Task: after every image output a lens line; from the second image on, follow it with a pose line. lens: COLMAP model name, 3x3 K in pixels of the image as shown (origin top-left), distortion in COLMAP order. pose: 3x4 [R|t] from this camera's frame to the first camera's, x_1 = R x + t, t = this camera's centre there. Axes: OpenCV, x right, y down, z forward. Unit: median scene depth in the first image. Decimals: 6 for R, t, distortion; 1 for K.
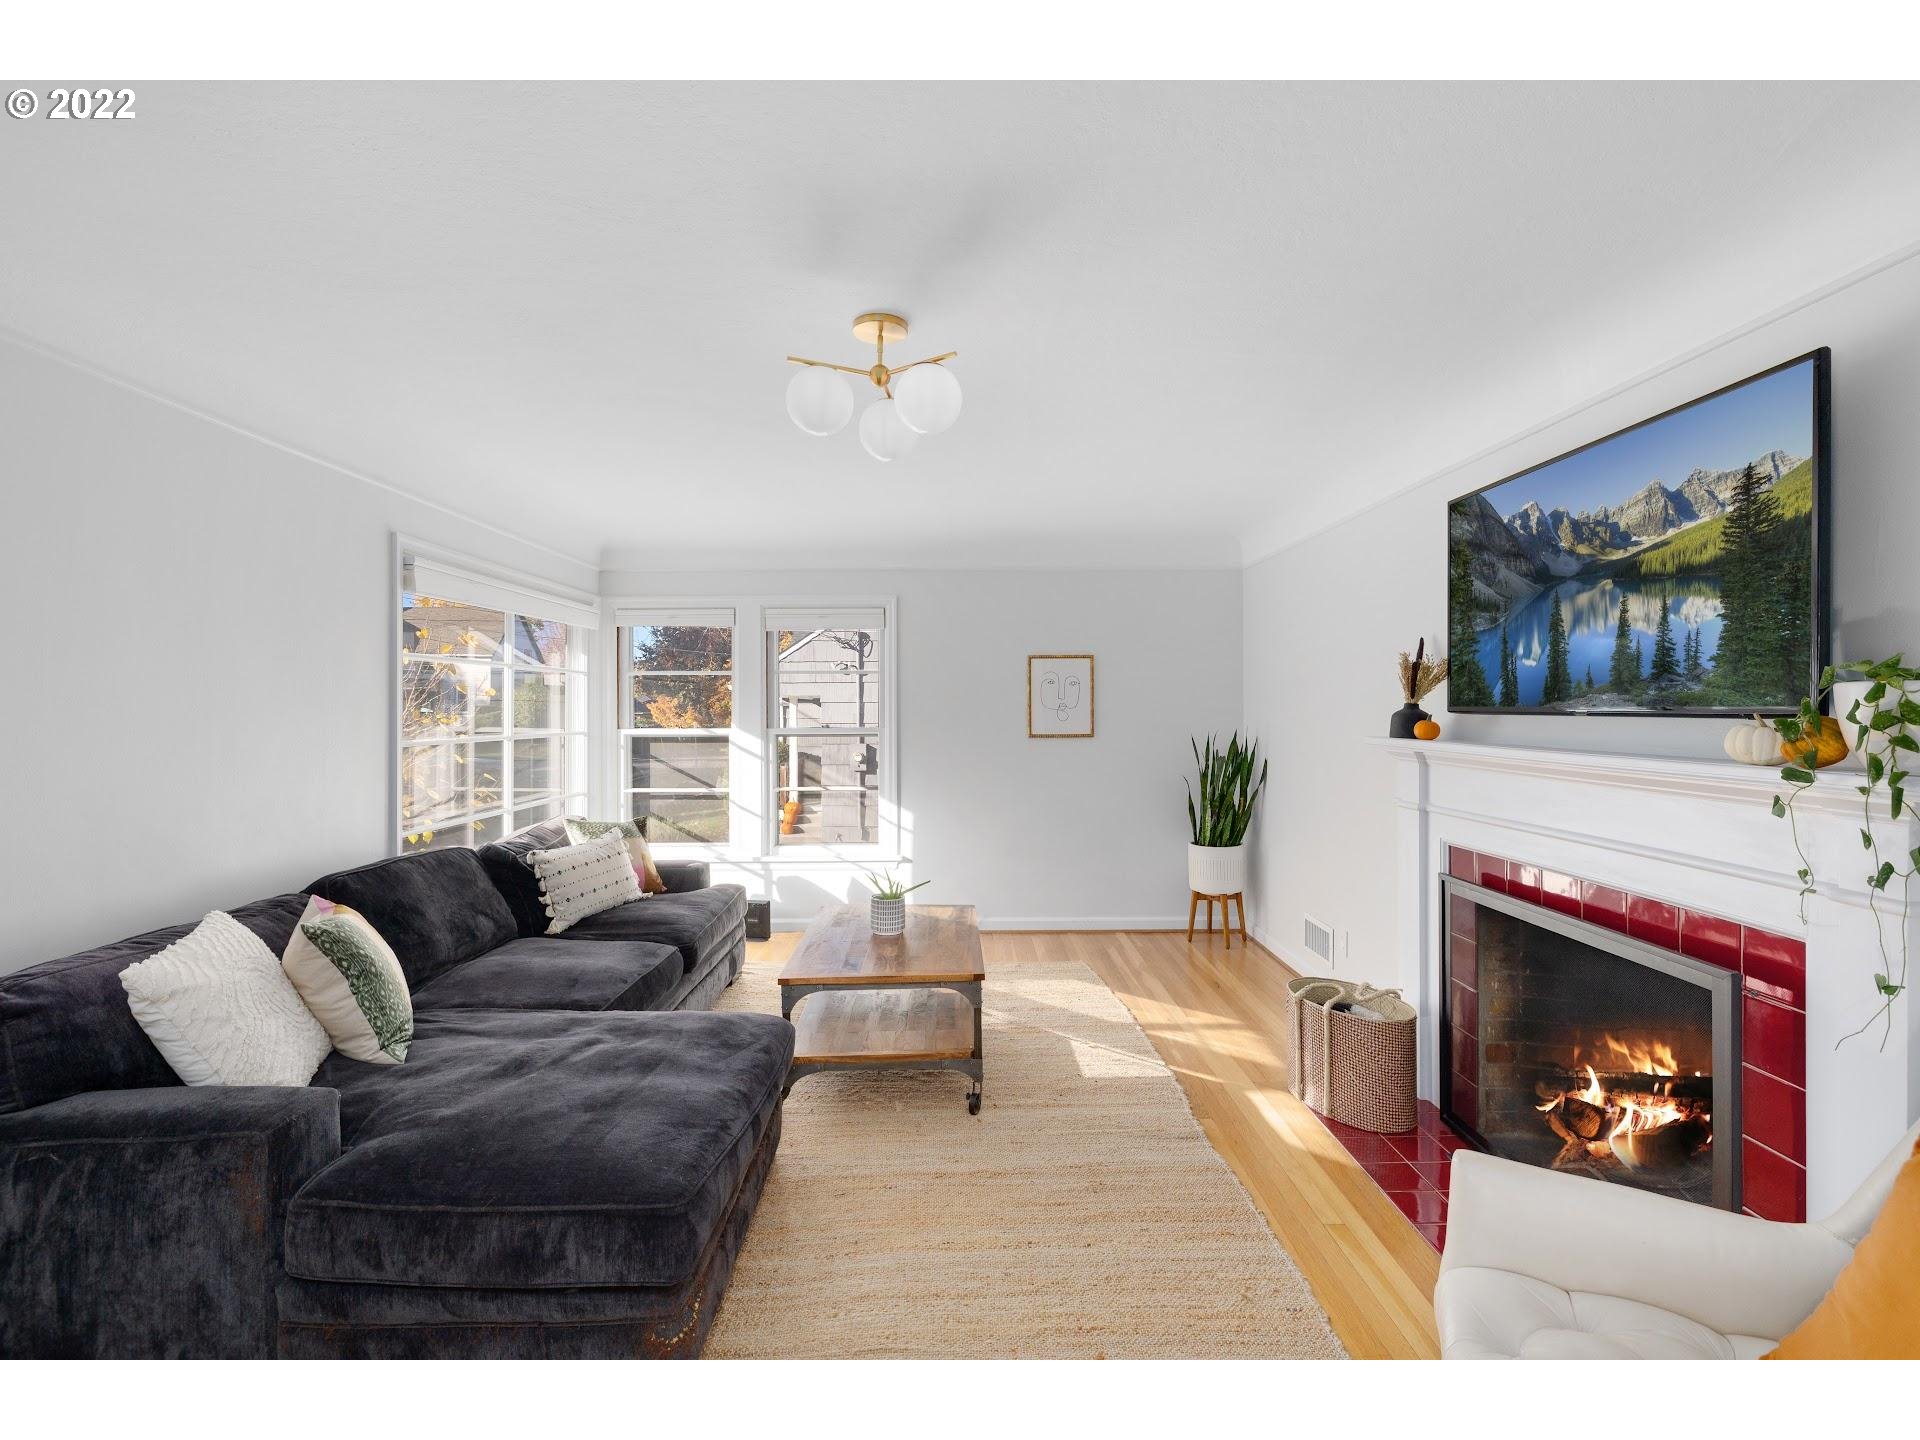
lens RADIAL K [[831.7, 0, 960.0], [0, 831.7, 720.0], [0, 0, 1]] dist [-0.026213, -0.000040]
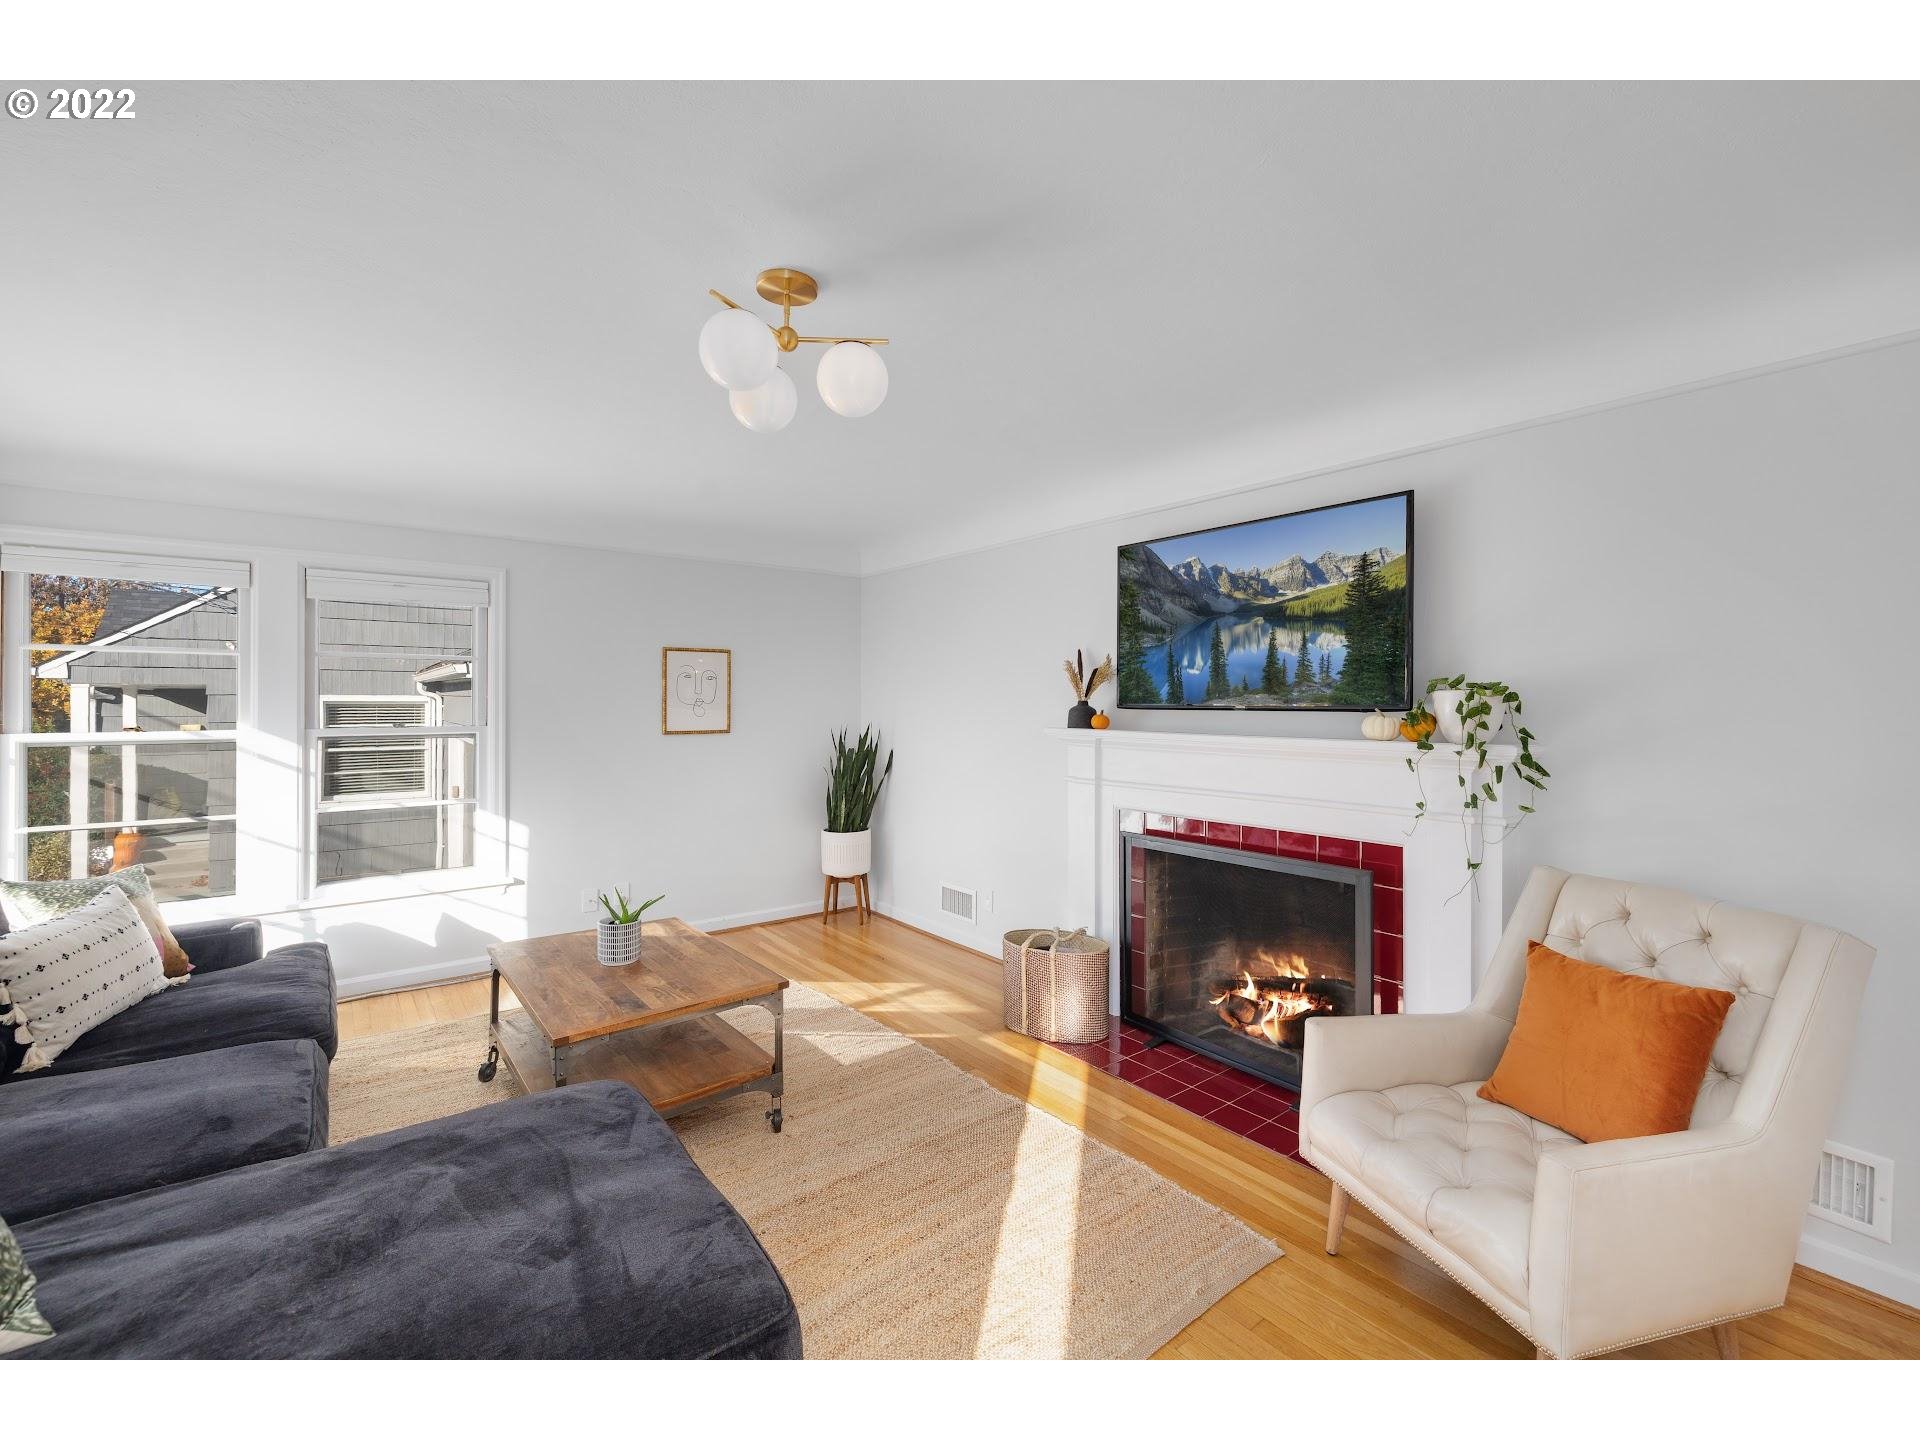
lens RADIAL K [[799.1, 0, 959.9], [0, 799.1, 708.8], [0, 0, 1]] dist [0.001401, -0.007567]
pose [[0.790030, -0.000099, 0.613068, -0.376220], [0.005326, 0.999963, -0.006702, -0.000346], [-0.613045, 0.008560, 0.790002, 0.144859]]
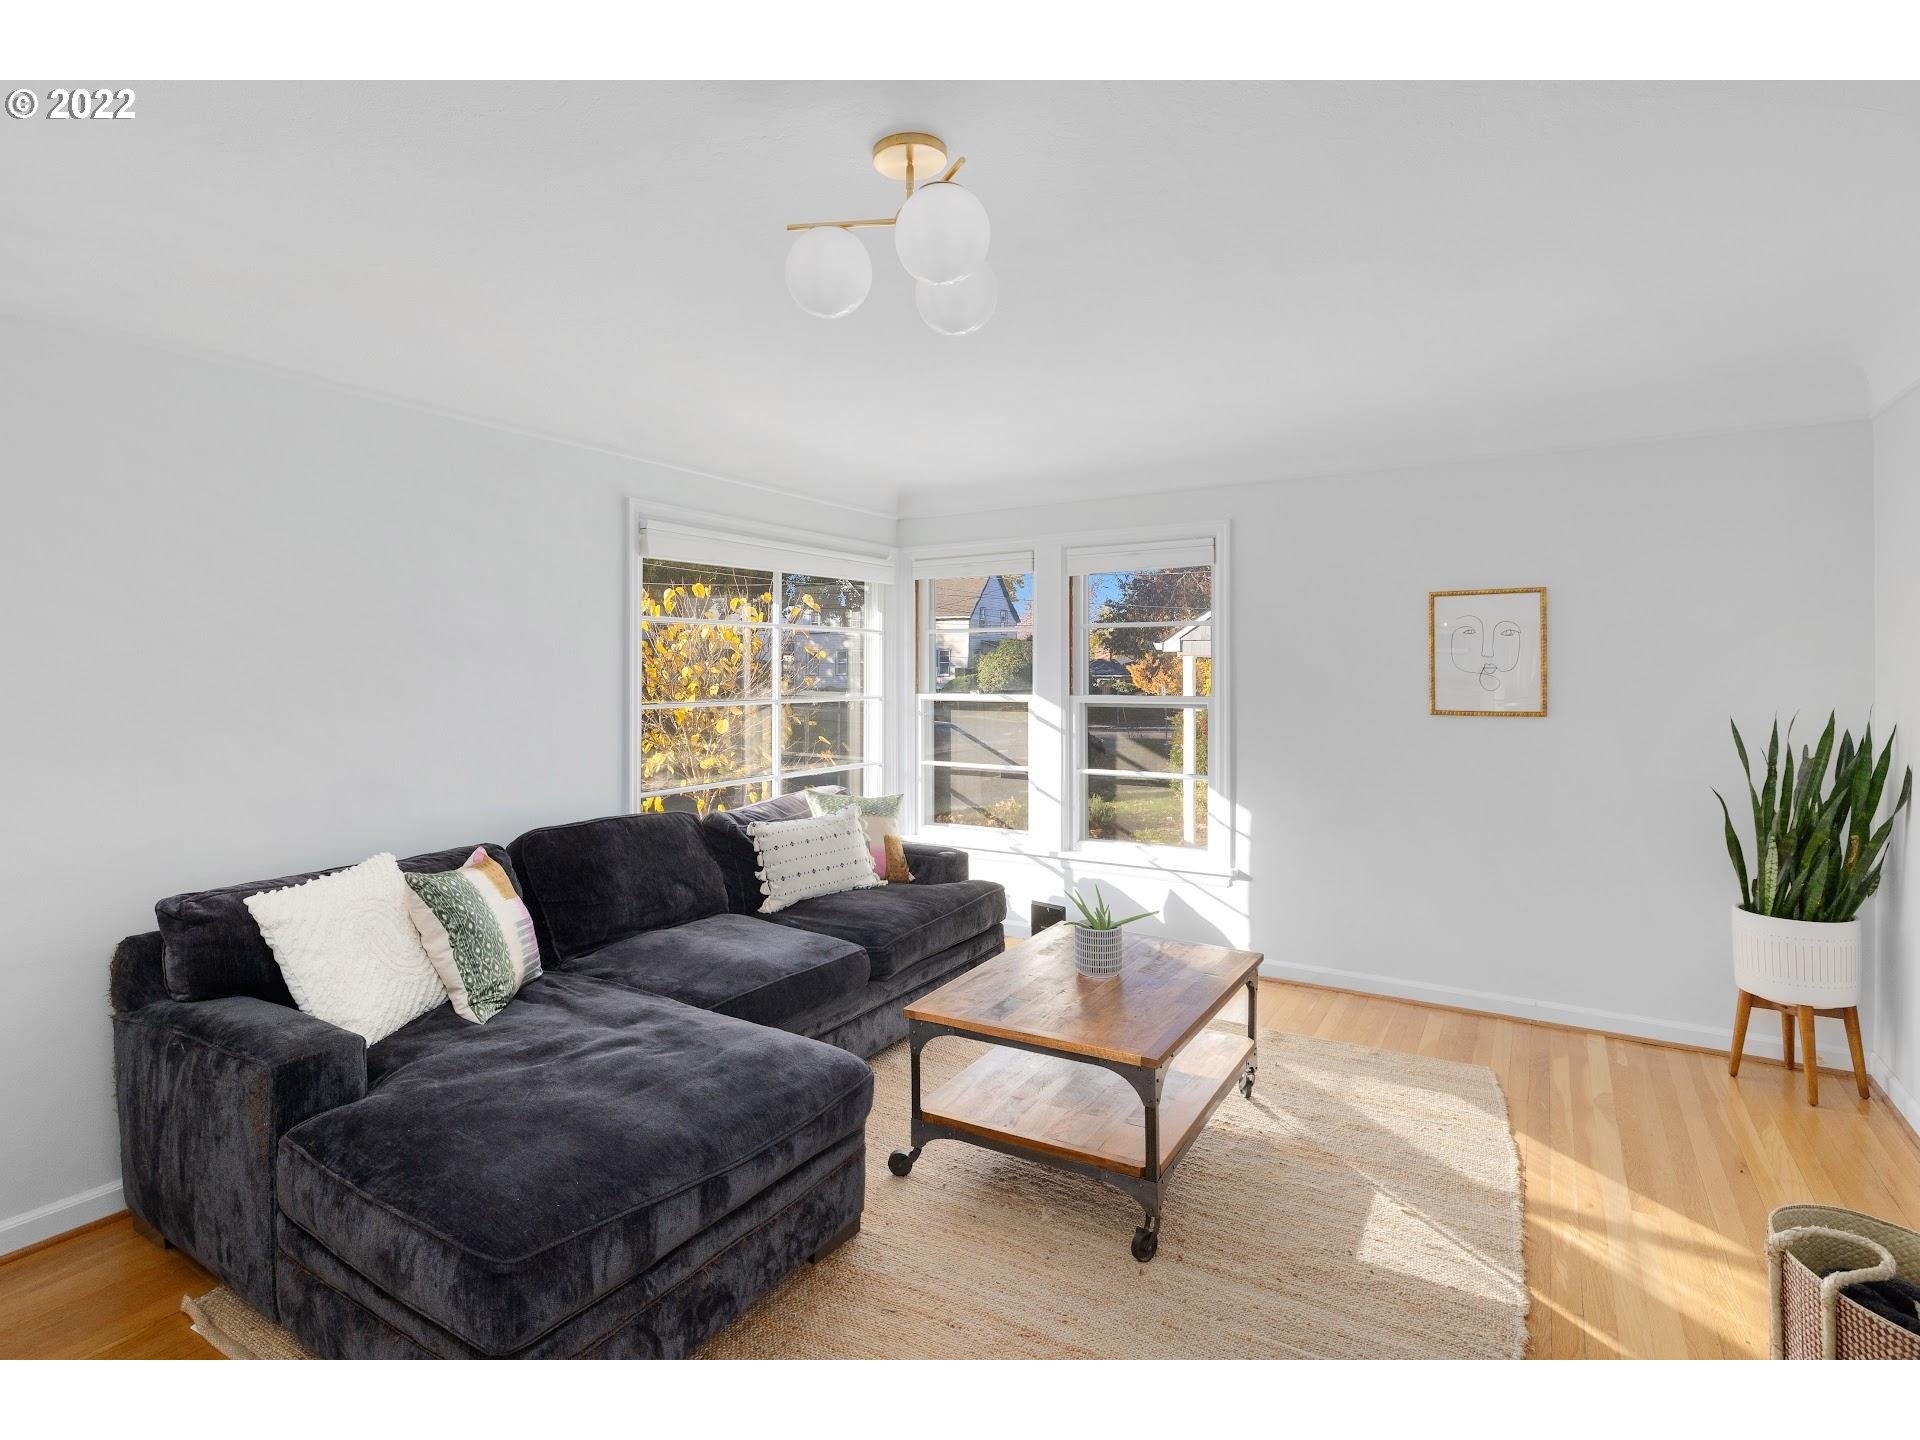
lens RADIAL K [[960.5, 0, 920.8], [0, 960.5, 679.6], [0, 0, 1]] dist [-0.018484, 0.001828]
pose [[0.829971, 0.005735, -0.557777, 0.310309], [-0.008389, 0.999962, -0.002201, -0.003774], [0.557743, 0.006506, 0.829988, 0.241365]]
